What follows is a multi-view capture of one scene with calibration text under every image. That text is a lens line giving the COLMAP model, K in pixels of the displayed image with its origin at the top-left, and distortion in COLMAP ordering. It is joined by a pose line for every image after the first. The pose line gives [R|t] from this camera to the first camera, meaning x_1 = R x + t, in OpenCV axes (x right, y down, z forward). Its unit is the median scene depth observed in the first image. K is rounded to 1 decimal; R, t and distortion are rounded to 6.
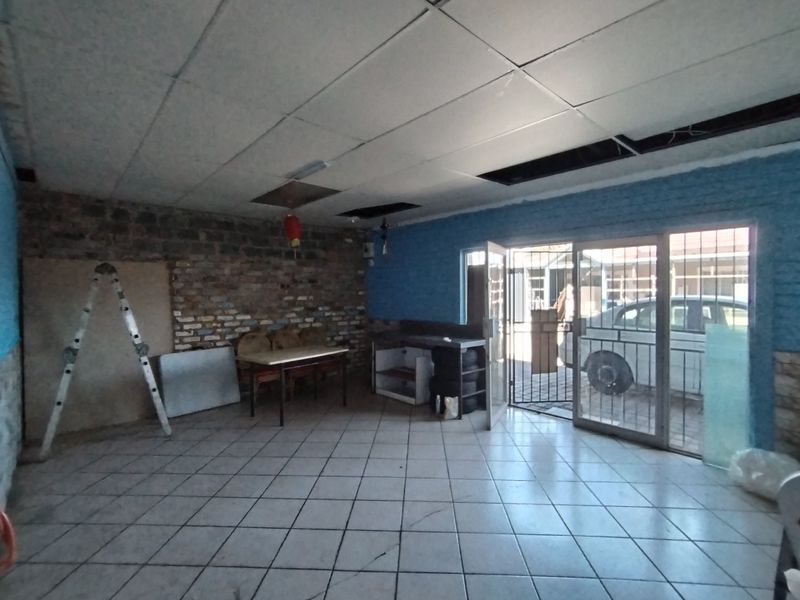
lens RADIAL K [[385.2, 0, 402.1], [0, 385.2, 298.8], [0, 0, 1]] dist [-0.001136, -0.000045]
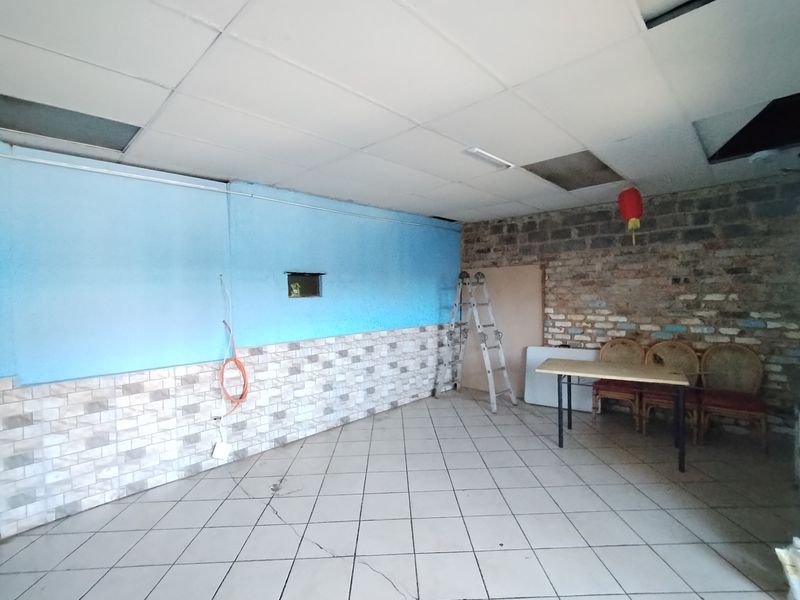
lens RADIAL K [[385.2, 0, 402.1], [0, 385.2, 298.8], [0, 0, 1]] dist [-0.001136, -0.000045]
pose [[0.081503, 0.023571, -0.996394, 0.419967], [0.004122, 0.999704, 0.023987, -0.020388], [0.996665, -0.006062, 0.081382, 0.477527]]
